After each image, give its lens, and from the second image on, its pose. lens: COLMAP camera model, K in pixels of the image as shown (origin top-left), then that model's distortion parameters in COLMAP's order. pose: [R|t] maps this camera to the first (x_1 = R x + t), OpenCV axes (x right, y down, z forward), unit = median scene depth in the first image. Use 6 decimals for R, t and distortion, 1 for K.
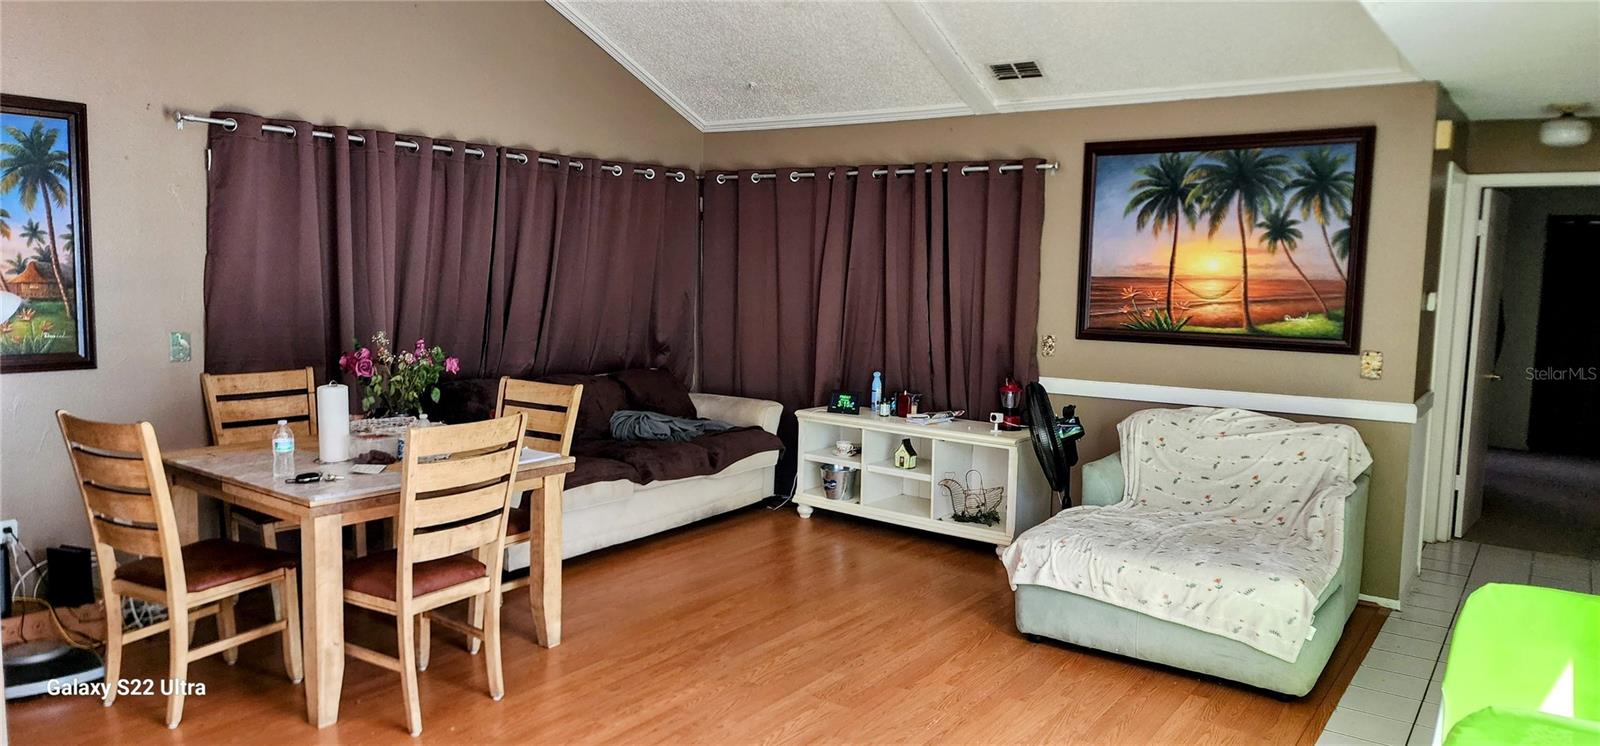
lens RADIAL K [[1028.3, 0, 800.0], [0, 1028.3, 373.0], [0, 0, 1]] dist [0.056040, -0.000295]
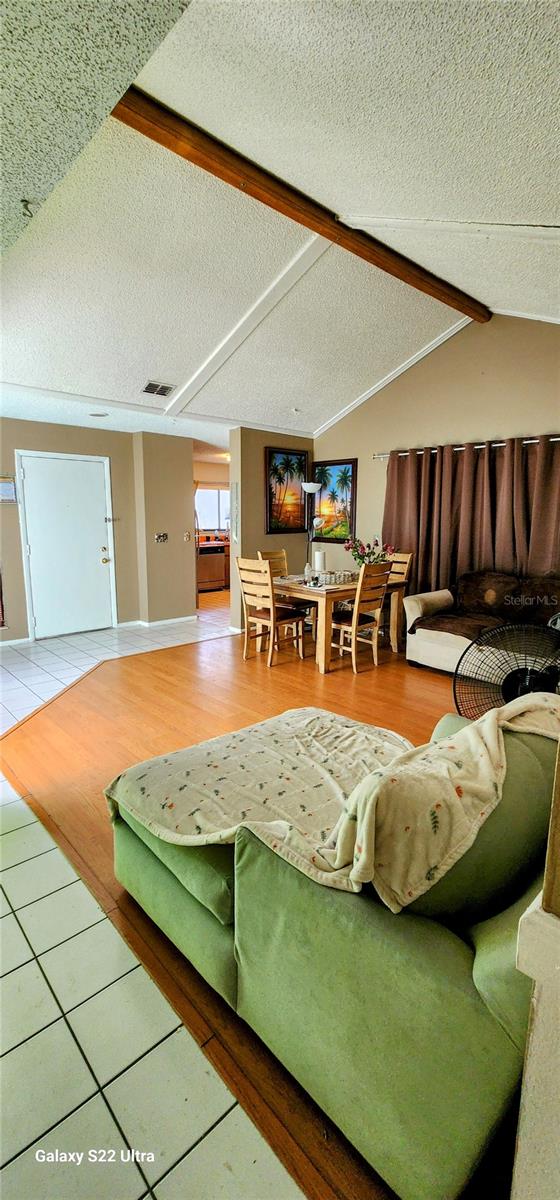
lens RADIAL K [[491.4, 0, 281.5], [0, 491.4, 596.7], [0, 0, 1]] dist [-0.011033, 0.003136]
pose [[-0.186280, 0.132597, -0.973508, 0.816047], [-0.118228, 0.980626, 0.156190, -0.056979], [0.975357, 0.144191, -0.166995, 1.097392]]
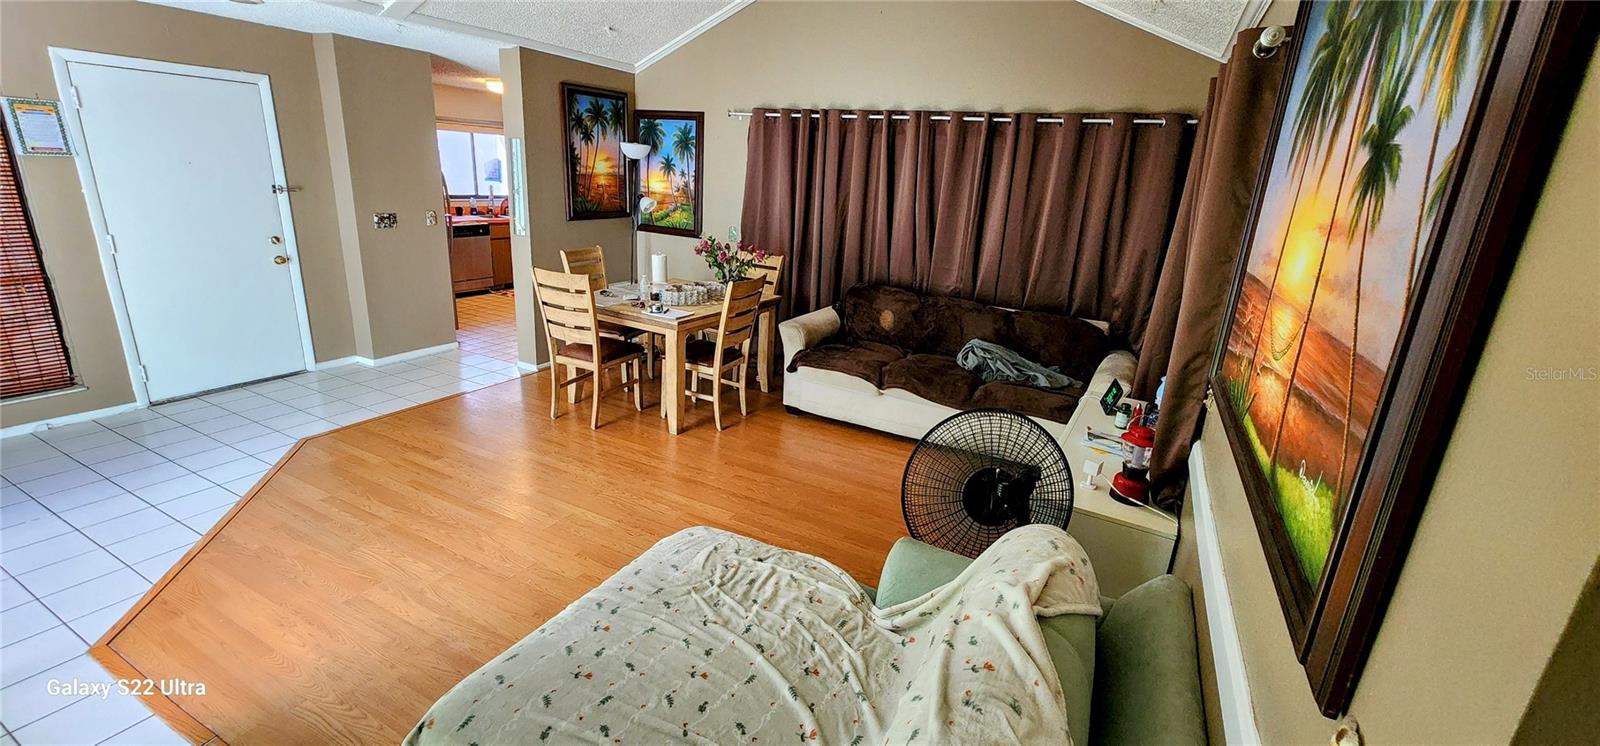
lens RADIAL K [[655.2, 0, 800.0], [0, 655.2, 373.0], [0, 0, 1]] dist [-0.011033, 0.003136]
pose [[0.152915, 0.272342, -0.949972, 0.745980], [-0.161051, 0.955294, 0.247943, -0.112006], [0.975028, 0.115079, 0.189939, 1.014258]]
